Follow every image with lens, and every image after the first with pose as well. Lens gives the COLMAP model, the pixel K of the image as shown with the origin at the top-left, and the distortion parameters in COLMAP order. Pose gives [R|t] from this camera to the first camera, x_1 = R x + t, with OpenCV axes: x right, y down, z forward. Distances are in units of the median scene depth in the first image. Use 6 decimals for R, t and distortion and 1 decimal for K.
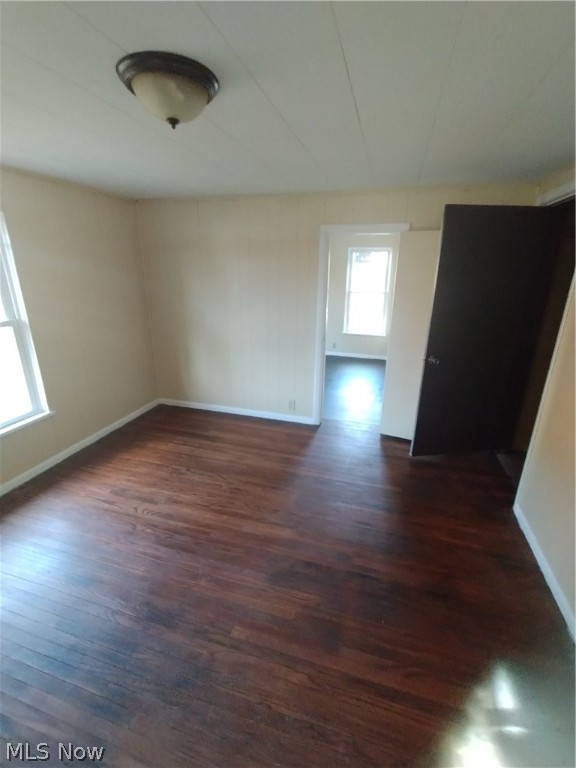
lens RADIAL K [[348.1, 0, 287.4], [0, 348.1, 378.3], [0, 0, 1]] dist [-0.008043, 0.001015]
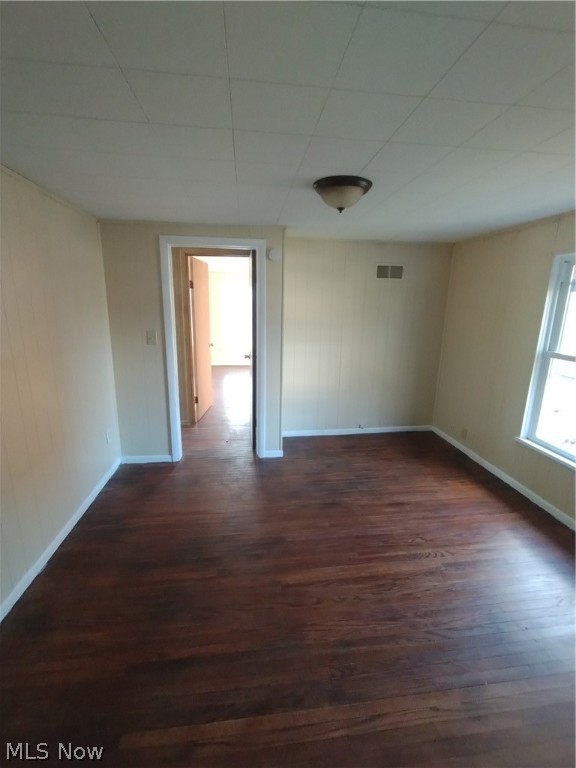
lens RADIAL K [[348.1, 0, 287.4], [0, 348.1, 378.3], [0, 0, 1]] dist [-0.008043, 0.001015]
pose [[-0.915304, 0.063063, -0.397795, 0.317374], [-0.153186, 0.858934, 0.488638, -0.428462], [0.372495, 0.508189, -0.776525, 1.372533]]
